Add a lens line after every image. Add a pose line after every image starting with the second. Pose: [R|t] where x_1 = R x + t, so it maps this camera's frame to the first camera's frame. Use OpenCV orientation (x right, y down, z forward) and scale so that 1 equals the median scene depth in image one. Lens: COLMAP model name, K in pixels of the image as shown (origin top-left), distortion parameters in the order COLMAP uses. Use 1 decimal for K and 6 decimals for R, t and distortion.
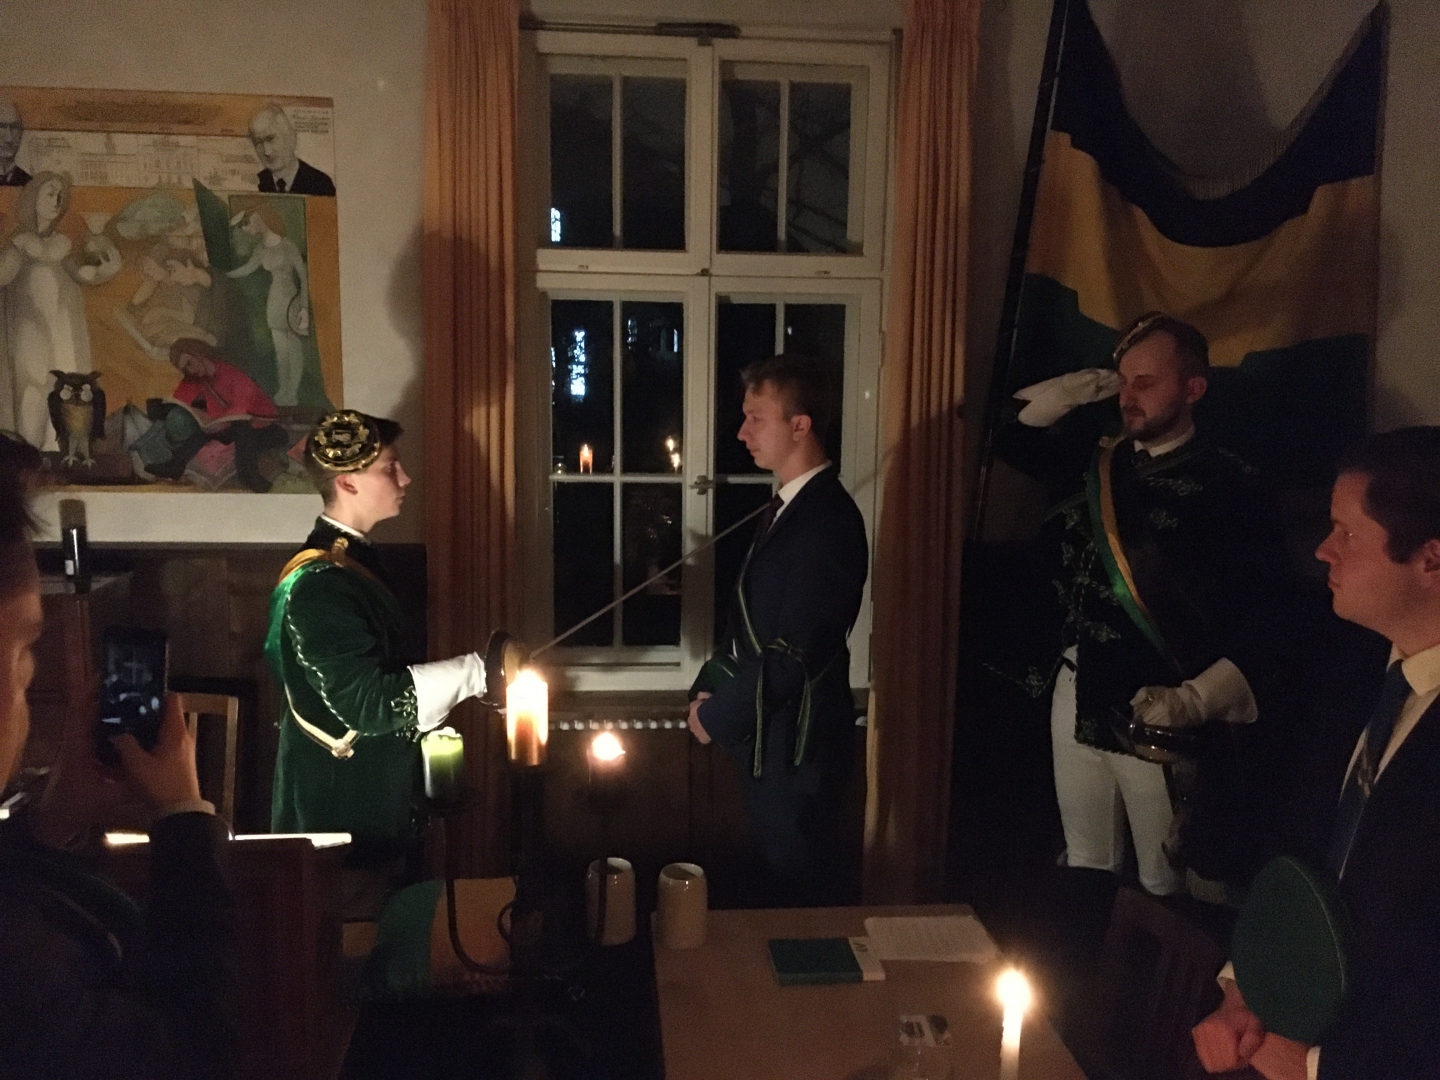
lens RADIAL K [[1206.5, 0, 716.4], [0, 1206.5, 542.2], [0, 0, 1]] dist [0.044436, -0.066567]
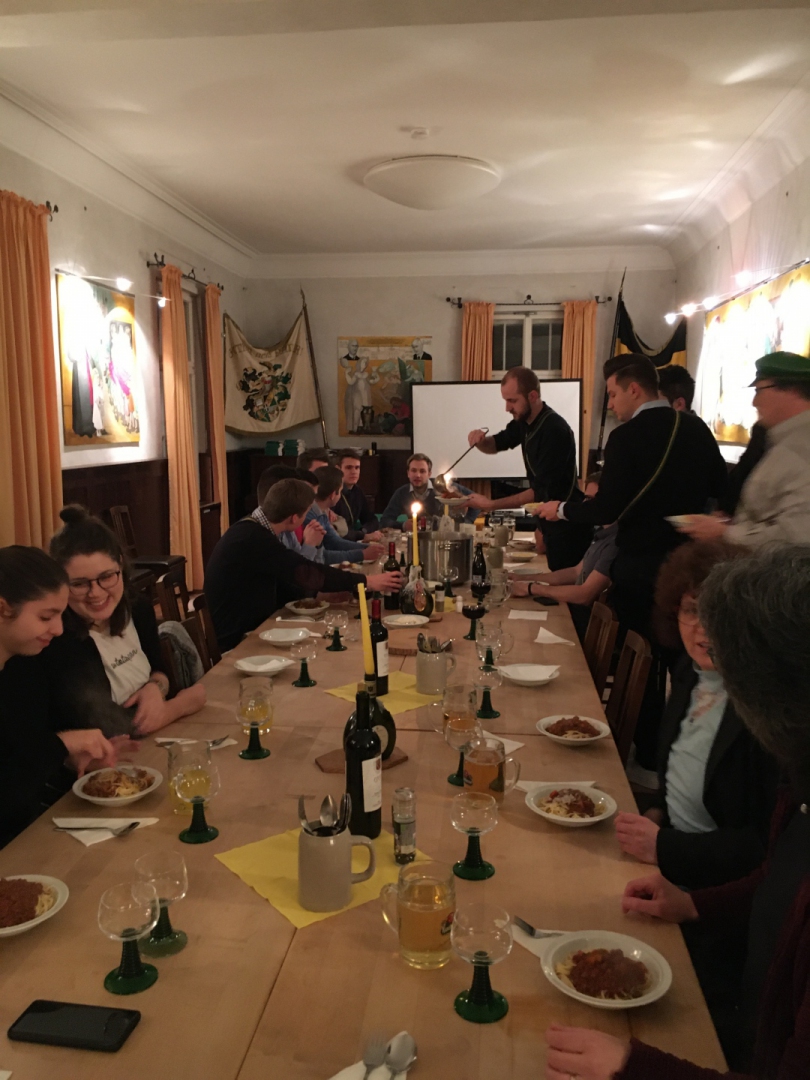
lens RADIAL K [[904.9, 0, 403.0], [0, 904.9, 546.4], [0, 0, 1]] dist [0.044436, -0.066567]
pose [[0.979942, 0.011190, -0.198969, 0.186147], [-0.012936, 0.999888, -0.007476, 0.343341], [0.198863, 0.009900, 0.979977, -1.899564]]
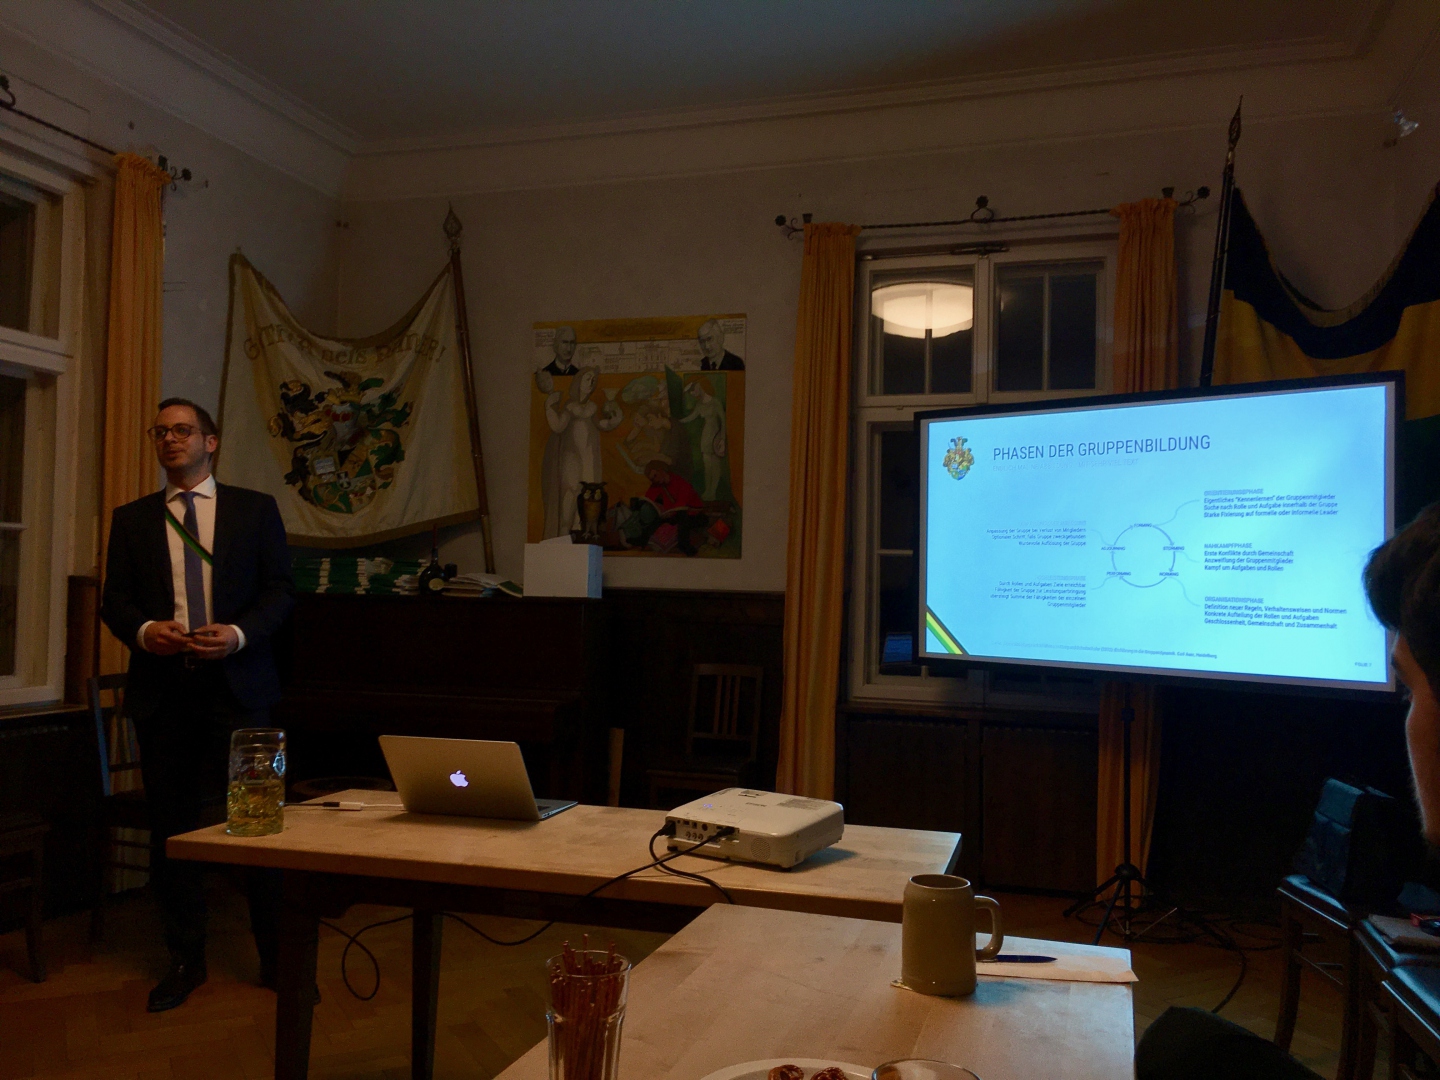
lens RADIAL K [[1206.5, 0, 716.2], [0, 1206.5, 543.2], [0, 0, 1]] dist [0.044436, -0.066567]
pose [[0.922579, -0.008287, -0.385719, 0.264198], [-0.063429, 0.982907, -0.172829, 0.217052], [0.380559, 0.183914, 0.906284, -0.416736]]
